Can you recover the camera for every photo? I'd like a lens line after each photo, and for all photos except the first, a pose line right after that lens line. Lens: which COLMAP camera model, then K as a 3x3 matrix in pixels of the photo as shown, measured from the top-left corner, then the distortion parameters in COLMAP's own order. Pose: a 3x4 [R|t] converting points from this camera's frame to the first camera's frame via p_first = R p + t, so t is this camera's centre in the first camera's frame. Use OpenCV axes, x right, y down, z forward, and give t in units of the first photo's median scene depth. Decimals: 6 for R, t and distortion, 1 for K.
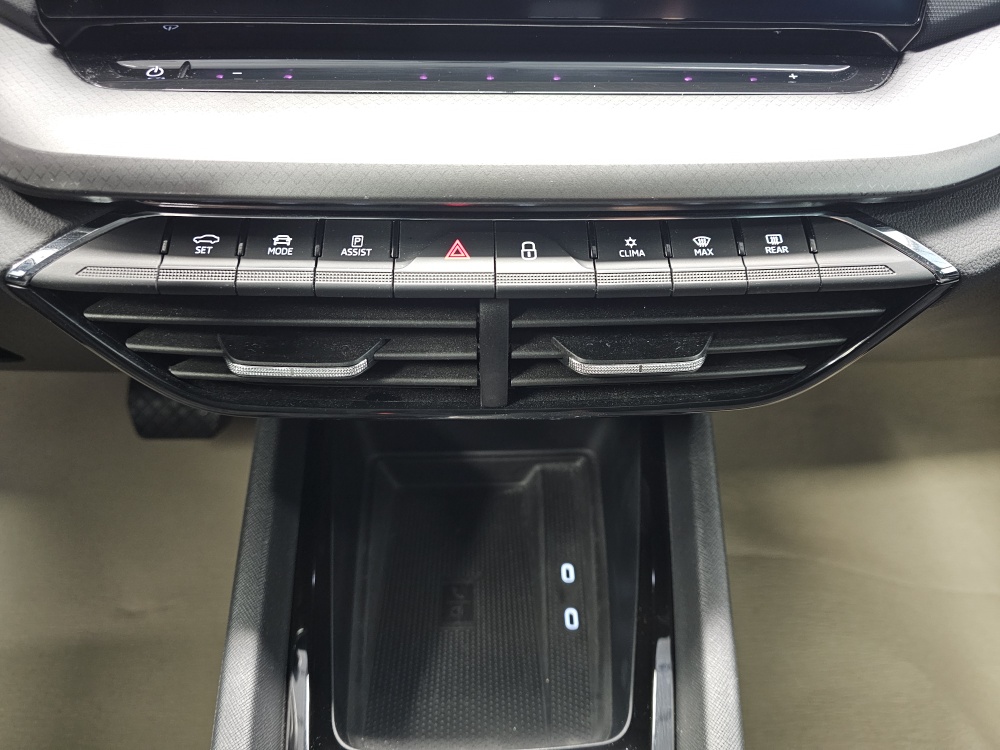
lens RADIAL K [[686.1, 0, 500.0], [0, 686.1, 375.0], [0, 0, 1]] dist [0.037945, -0.060246]
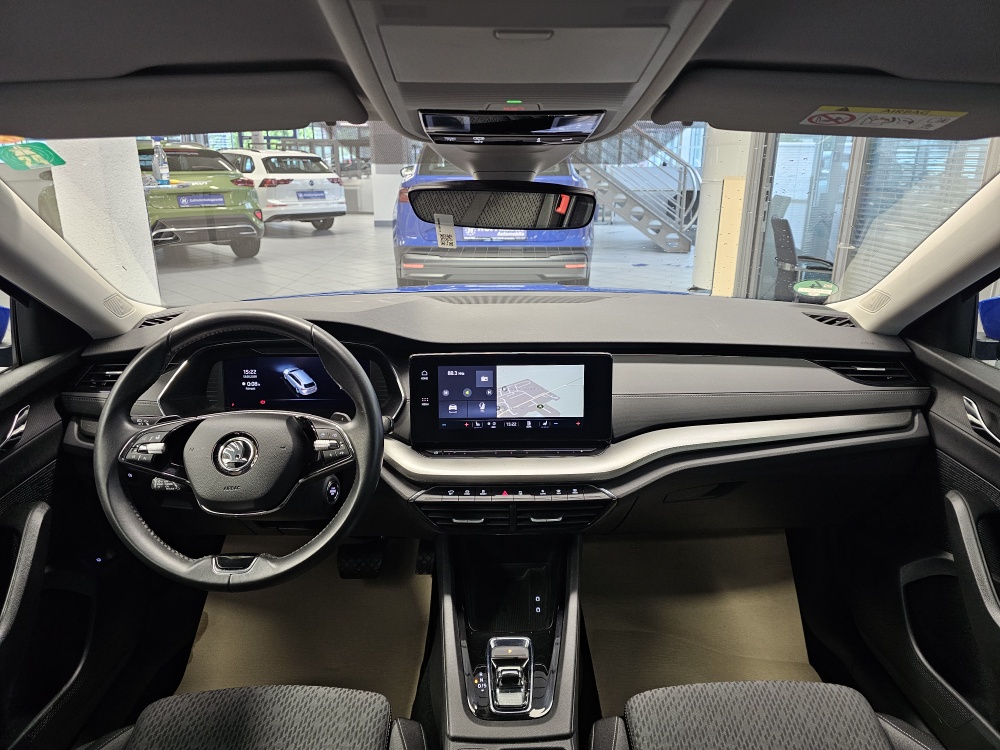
lens RADIAL K [[661.9, 0, 506.5], [0, 661.9, 374.2], [0, 0, 1]] dist [0.057456, -0.055242]
pose [[0.999944, -0.009416, -0.004739, -0.022846], [0.007457, 0.949611, -0.313341, 0.444257], [0.007450, 0.313288, 0.949629, -3.406252]]
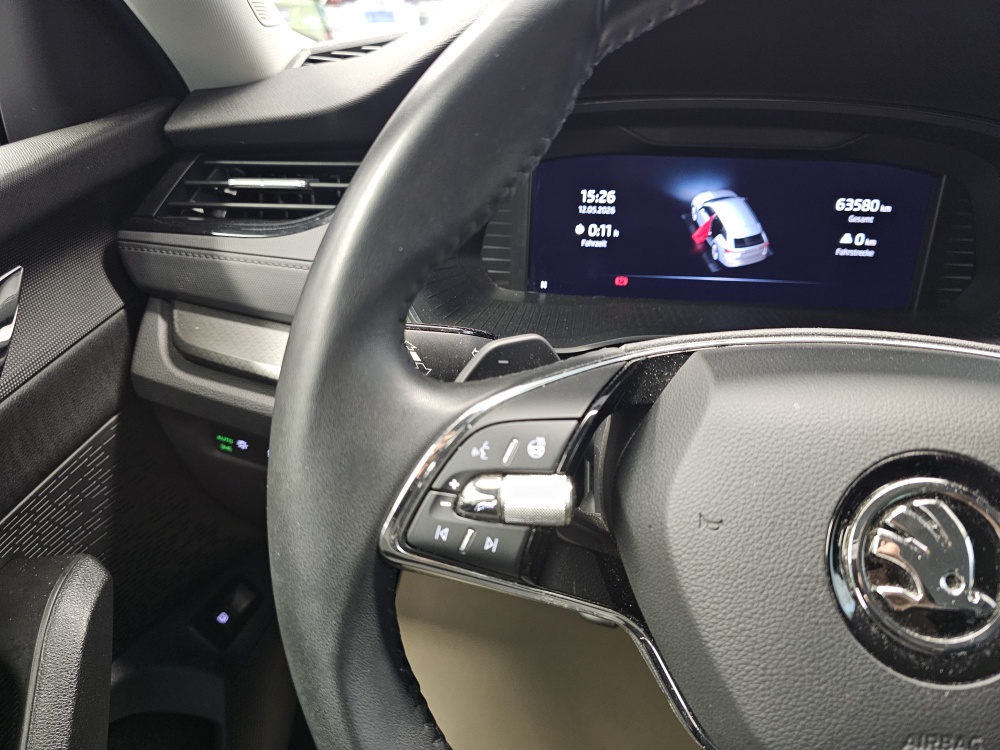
lens RADIAL K [[686.1, 0, 500.0], [0, 686.1, 375.0], [0, 0, 1]] dist [0.037945, -0.060246]
pose [[0.994681, 0.050993, -0.089498, -2.015684], [-0.061627, 0.990811, -0.120397, -0.413214], [0.082536, 0.125272, 0.988683, -0.541823]]
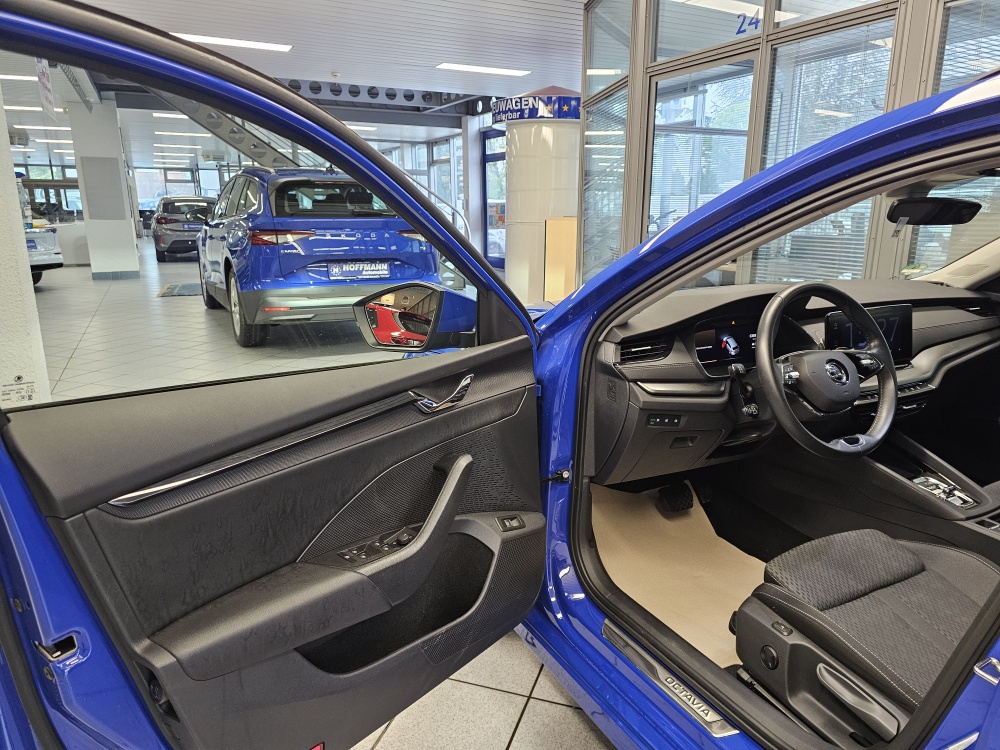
lens RADIAL K [[664.1, 0, 503.1], [0, 664.1, 394.0], [0, 0, 1]] dist [0.053771, -0.055472]
pose [[0.899257, -0.130589, 0.417473, -6.696387], [0.267225, 0.919604, -0.287957, 0.767926], [-0.346306, 0.370507, 0.861857, -3.688388]]
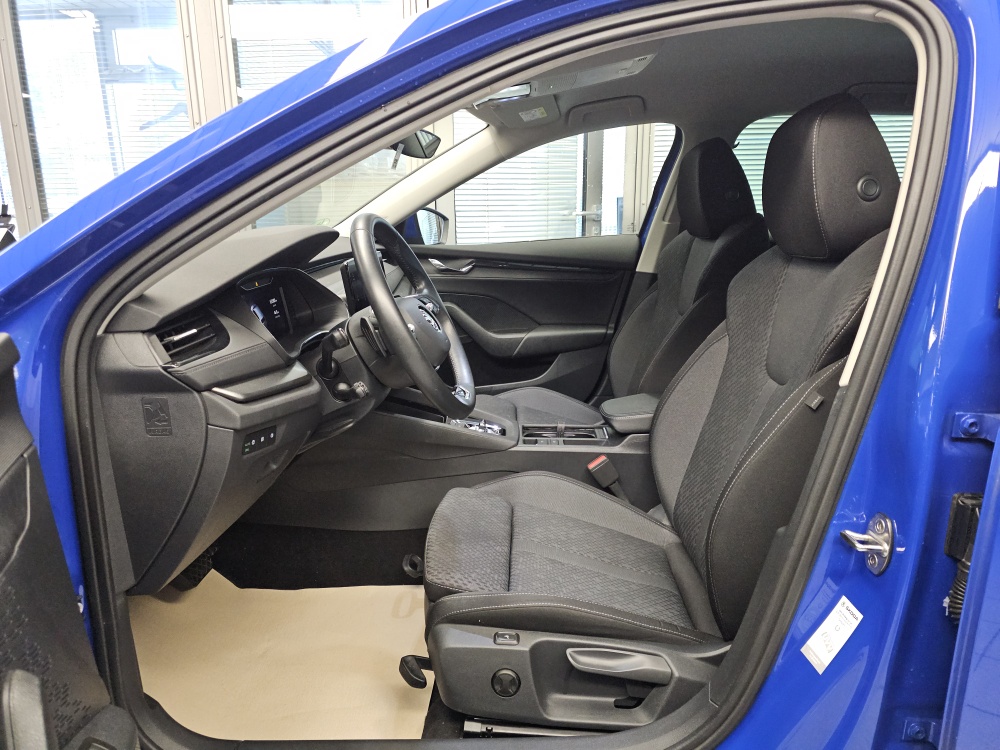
lens RADIAL K [[661.9, 0, 506.5], [0, 661.9, 374.2], [0, 0, 1]] dist [0.057456, -0.055242]
pose [[0.047913, -0.256169, 0.965444, -6.316817], [0.592924, 0.785134, 0.178901, -0.534761], [-0.803832, 0.563863, 0.189507, -0.840638]]
